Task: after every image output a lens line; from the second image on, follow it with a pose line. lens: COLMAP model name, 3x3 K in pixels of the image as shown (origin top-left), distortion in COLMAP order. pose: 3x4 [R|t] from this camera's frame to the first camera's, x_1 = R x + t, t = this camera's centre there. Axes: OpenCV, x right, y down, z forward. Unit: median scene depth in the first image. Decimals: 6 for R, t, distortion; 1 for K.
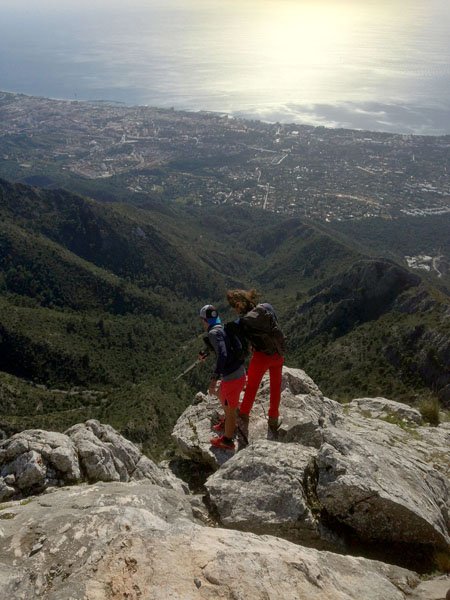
lens RADIAL K [[554.5, 0, 225.0], [0, 554.5, 300.0], [0, 0, 1]] dist [0.056317, 0.005969]
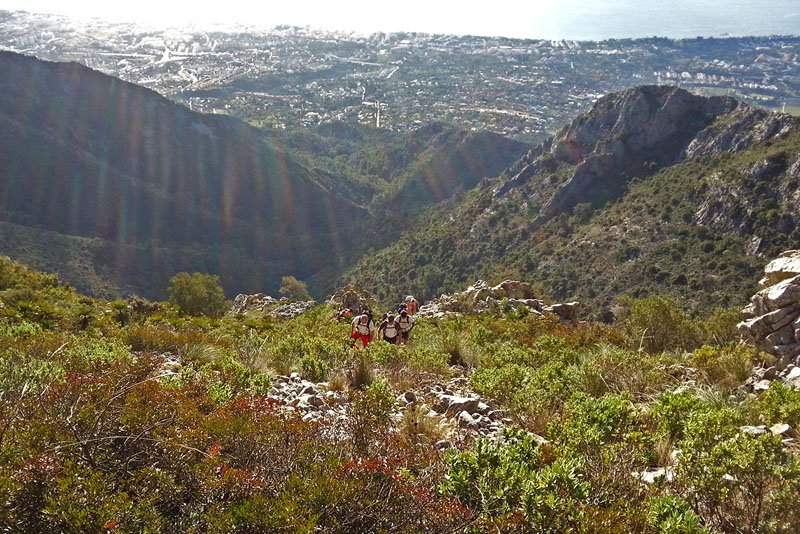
lens RADIAL K [[746.5, 0, 344.8], [0, 746.5, 269.9], [0, 0, 1]] dist [0.043620, -0.118308]
pose [[0.997807, -0.045123, 0.048432, -0.027019], [0.046700, 0.998399, -0.031927, 0.045934], [-0.046914, 0.034119, 0.998316, 0.095588]]
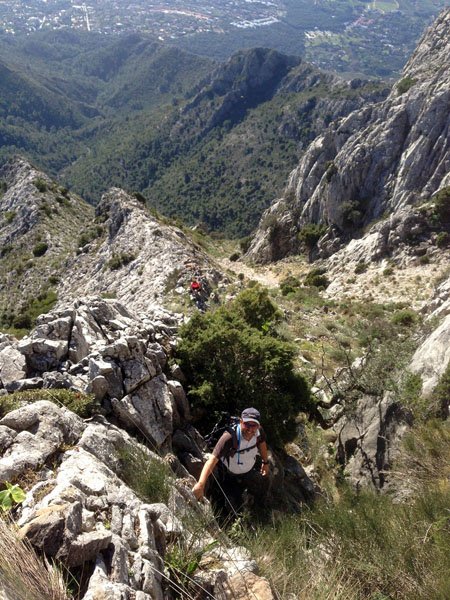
lens RADIAL K [[550.9, 0, 225.0], [0, 550.9, 300.0], [0, 0, 1]] dist [0.135436, -0.242548]
pose [[0.945718, -0.197324, 0.258226, -0.049661], [0.122327, 0.952271, 0.279672, 0.027789], [-0.301087, -0.232902, 0.924718, -0.013793]]
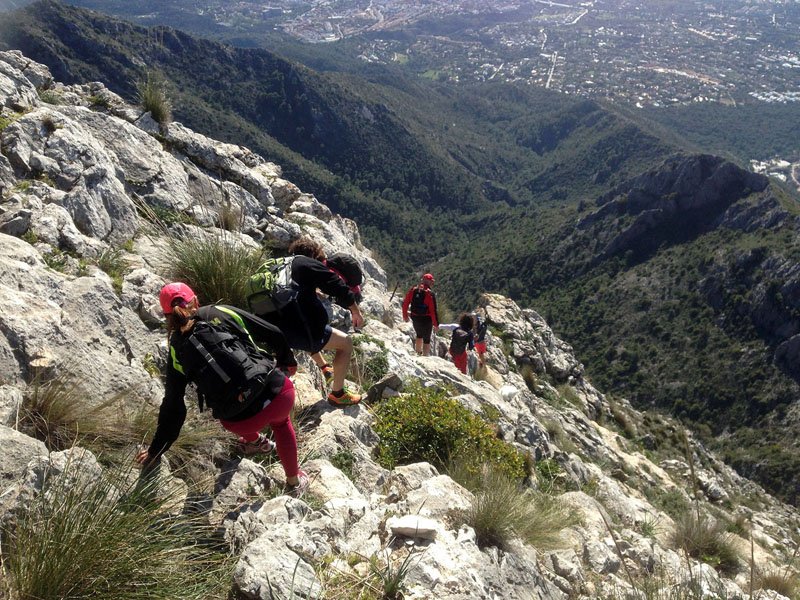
lens RADIAL K [[734.5, 0, 400.0], [0, 734.5, 300.0], [0, 0, 1]] dist [0.135436, -0.242548]
pose [[0.992085, 0.050078, -0.115149, 0.008478], [-0.037269, 0.993142, 0.110818, 0.006789], [0.119909, -0.105649, 0.987147, 0.017911]]
